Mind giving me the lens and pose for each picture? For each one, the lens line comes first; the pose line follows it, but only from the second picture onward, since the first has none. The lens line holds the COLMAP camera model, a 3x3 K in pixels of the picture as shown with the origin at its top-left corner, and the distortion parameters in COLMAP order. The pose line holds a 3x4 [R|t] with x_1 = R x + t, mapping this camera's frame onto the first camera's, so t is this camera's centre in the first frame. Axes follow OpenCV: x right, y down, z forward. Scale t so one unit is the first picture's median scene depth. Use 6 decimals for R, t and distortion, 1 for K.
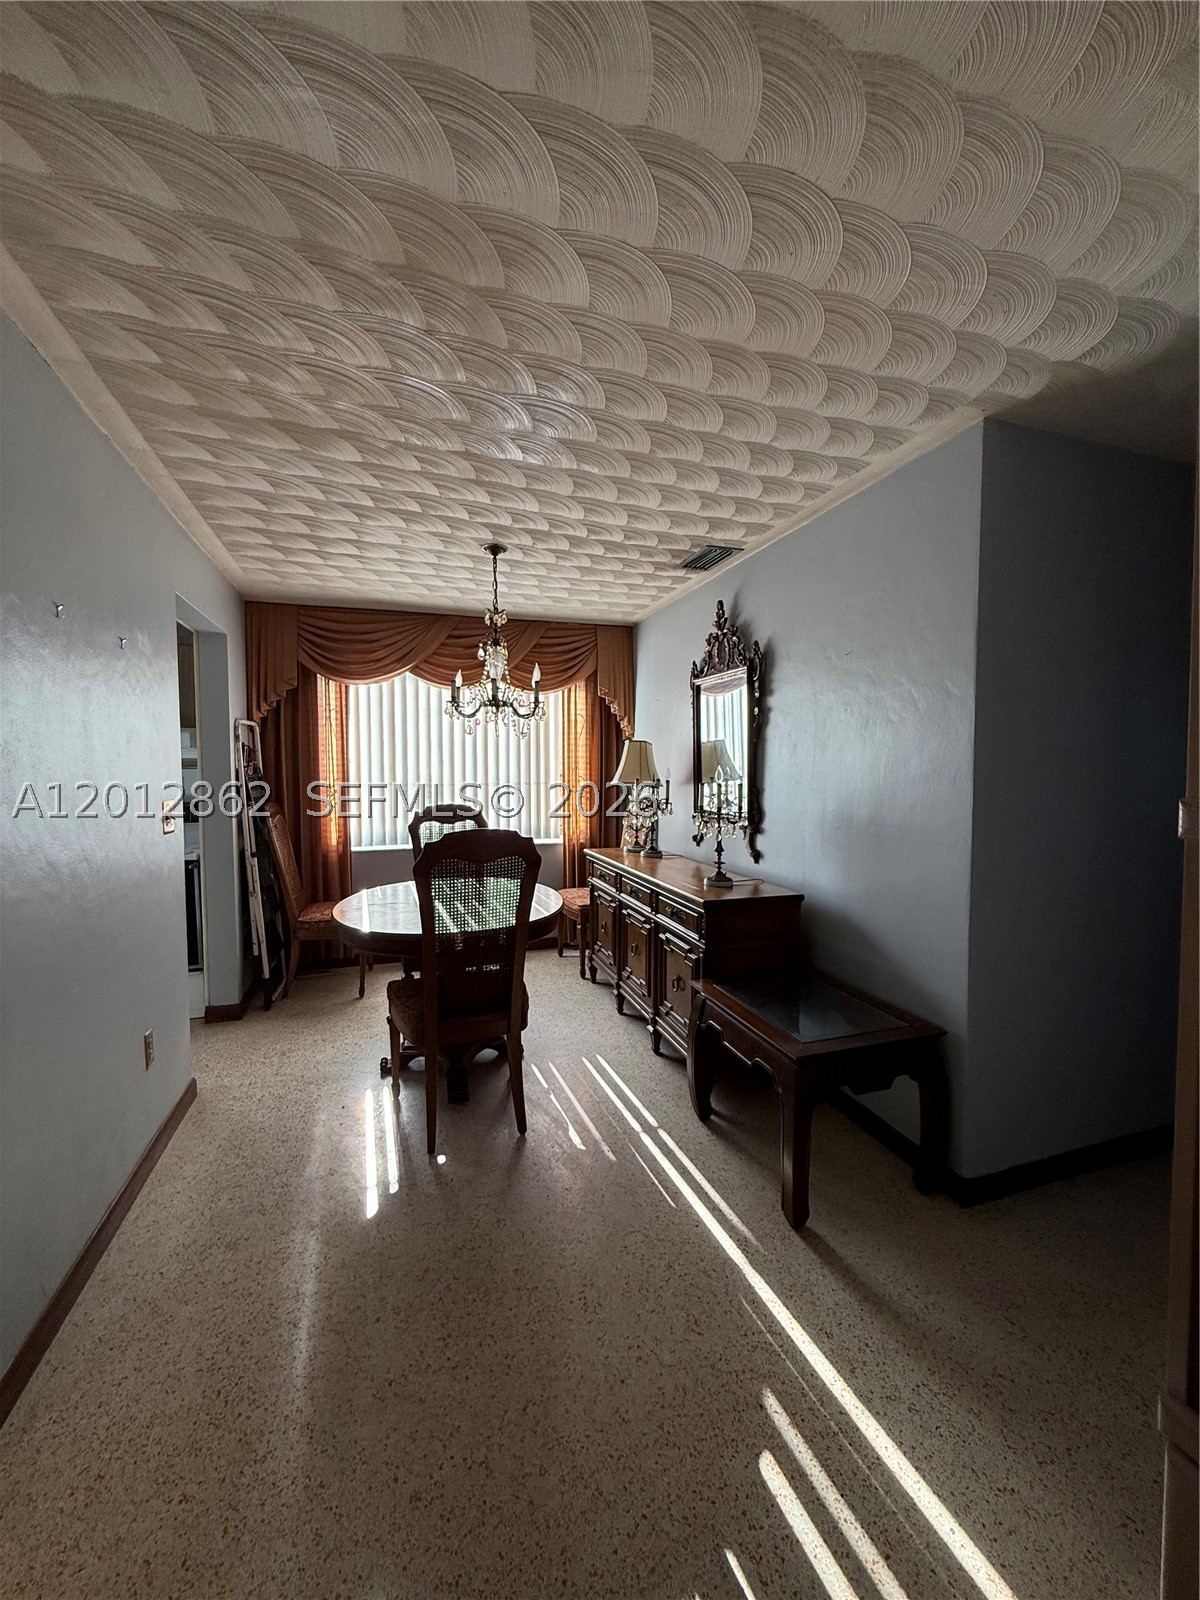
lens RADIAL K [[636.2, 0, 595.7], [0, 636.2, 791.7], [0, 0, 1]] dist [0.001894, -0.000726]
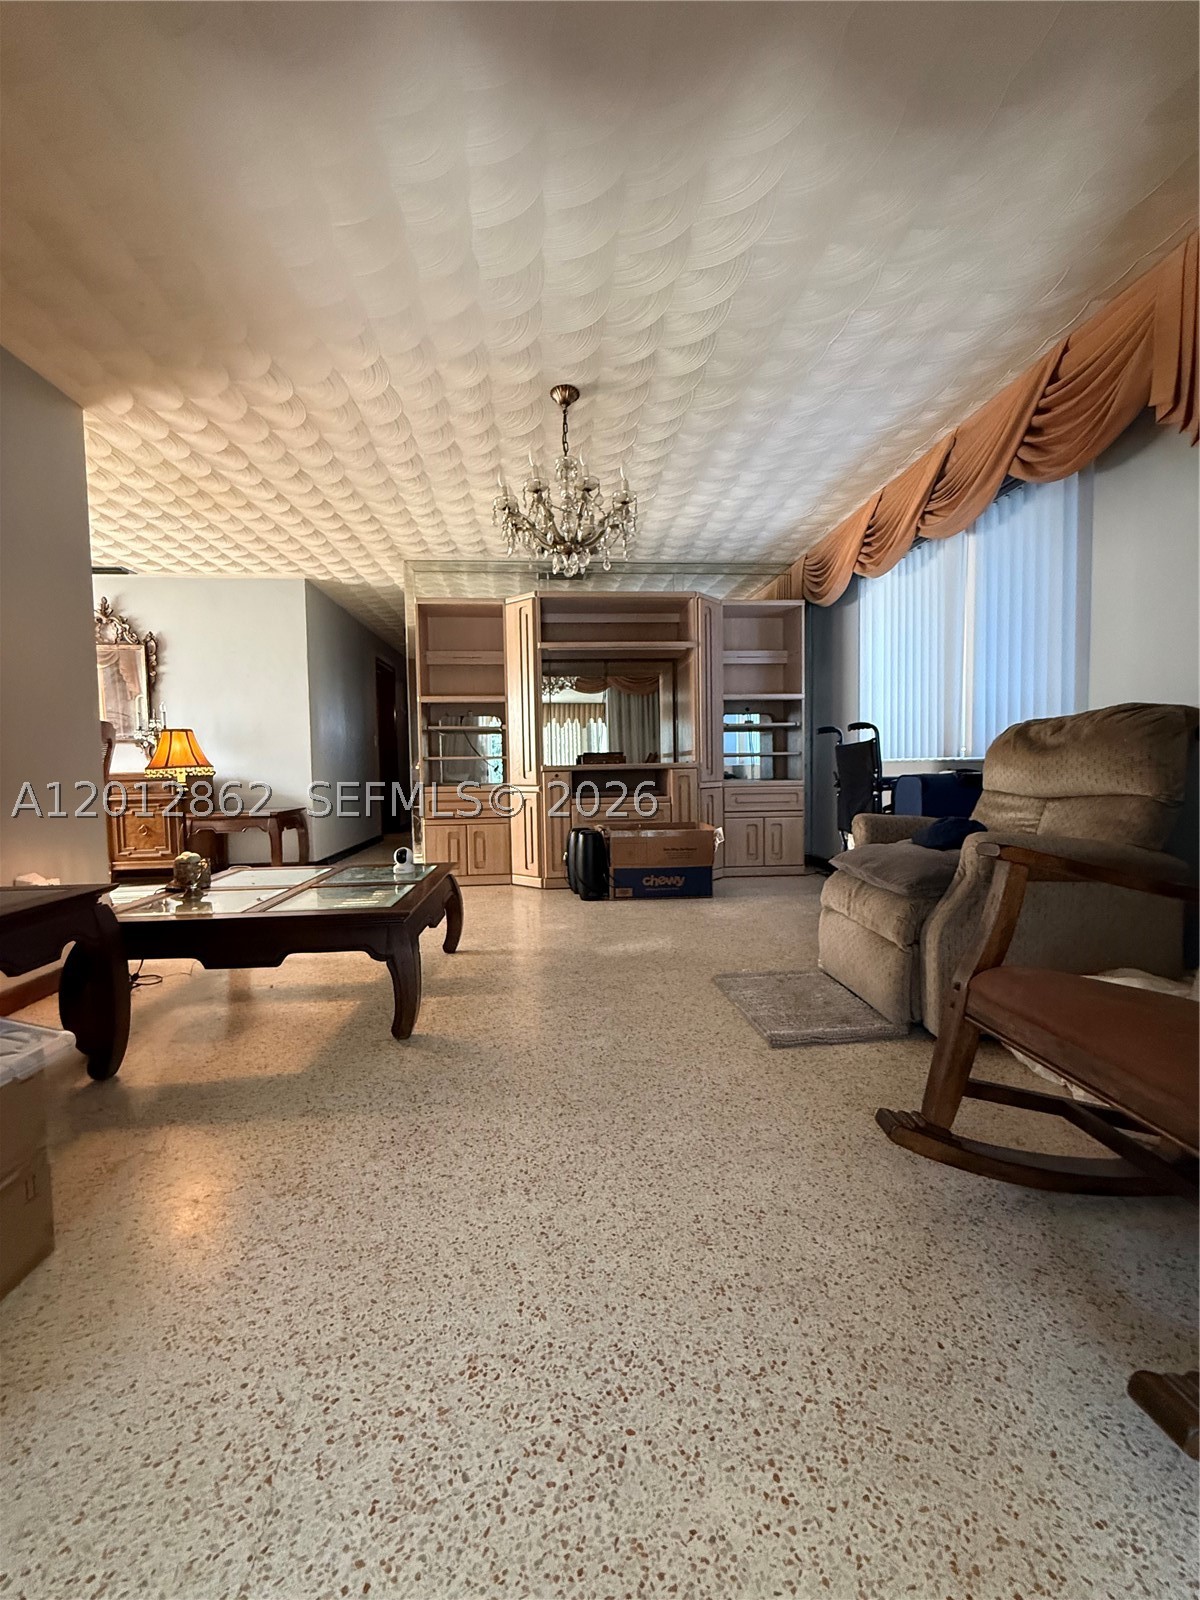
lens RADIAL K [[636.2, 0, 597.8], [0, 636.2, 789.4], [0, 0, 1]] dist [0.001894, -0.000726]
pose [[0.211487, -0.048072, 0.976198, -1.292730], [0.053455, 0.997864, 0.037558, 0.199902], [-0.975918, 0.044240, 0.213605, -0.545200]]
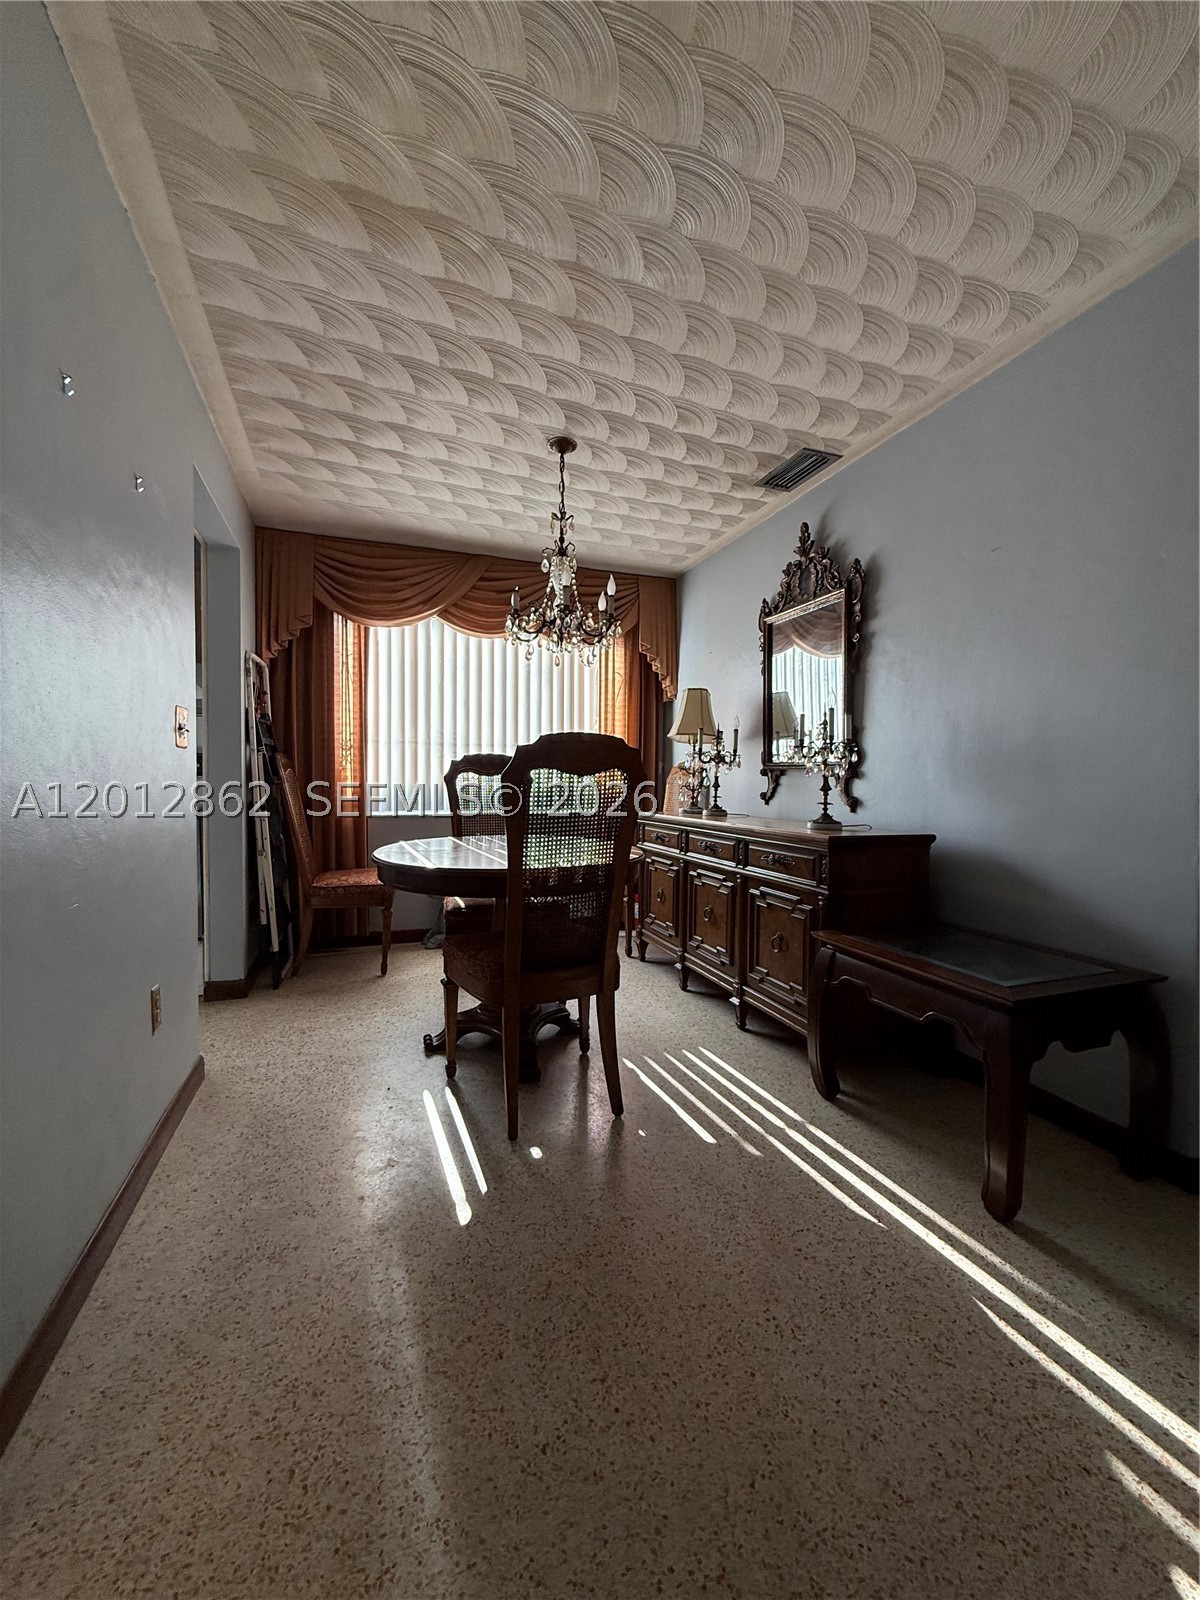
lens RADIAL K [[636.2, 0, 596.6], [0, 636.2, 791.6], [0, 0, 1]] dist [0.001894, -0.000726]
pose [[0.999253, 0.009304, 0.037507, -0.156255], [-0.008516, 0.999741, -0.021117, 0.122448], [-0.037694, 0.020782, 0.999073, 0.156081]]
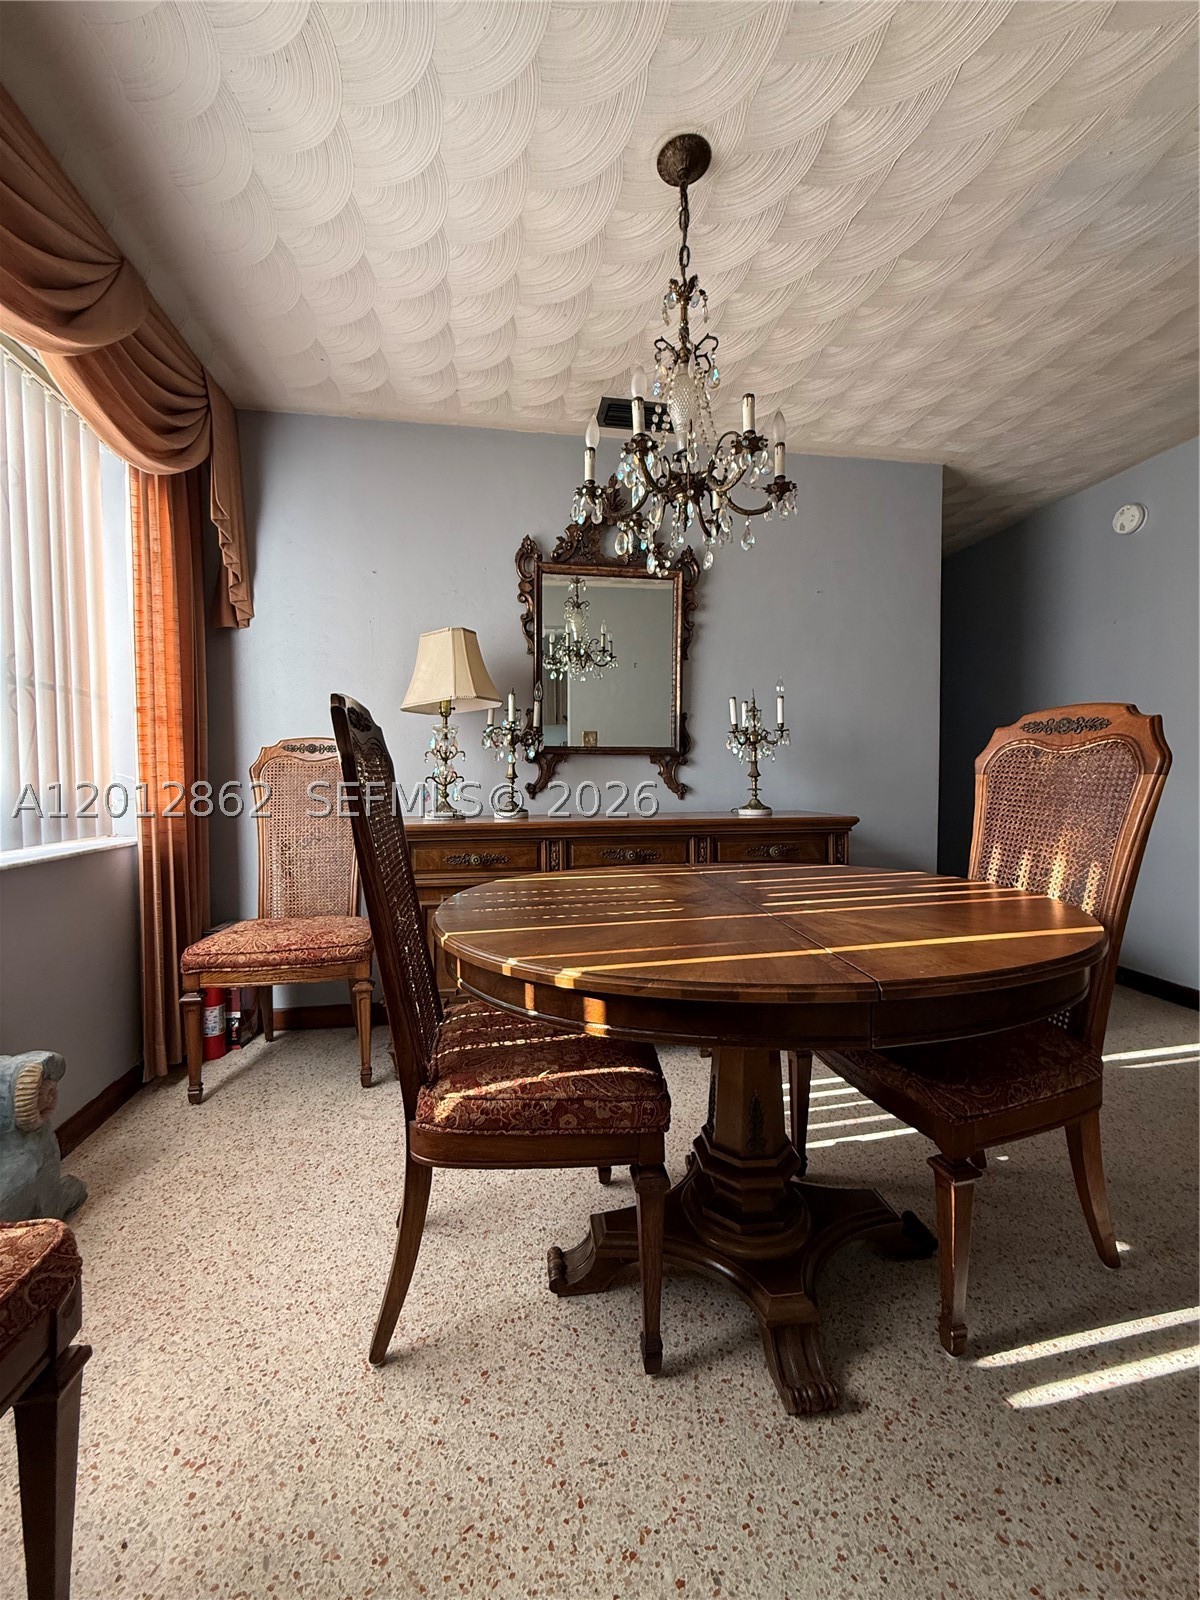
lens RADIAL K [[636.2, 0, 603.3], [0, 636.2, 803.5], [0, 0, 1]] dist [0.001894, -0.000726]
pose [[0.149903, -0.039156, 0.987925, -0.733871], [0.043525, 0.998508, 0.032971, 0.098226], [-0.987742, 0.038057, 0.151384, 1.131256]]
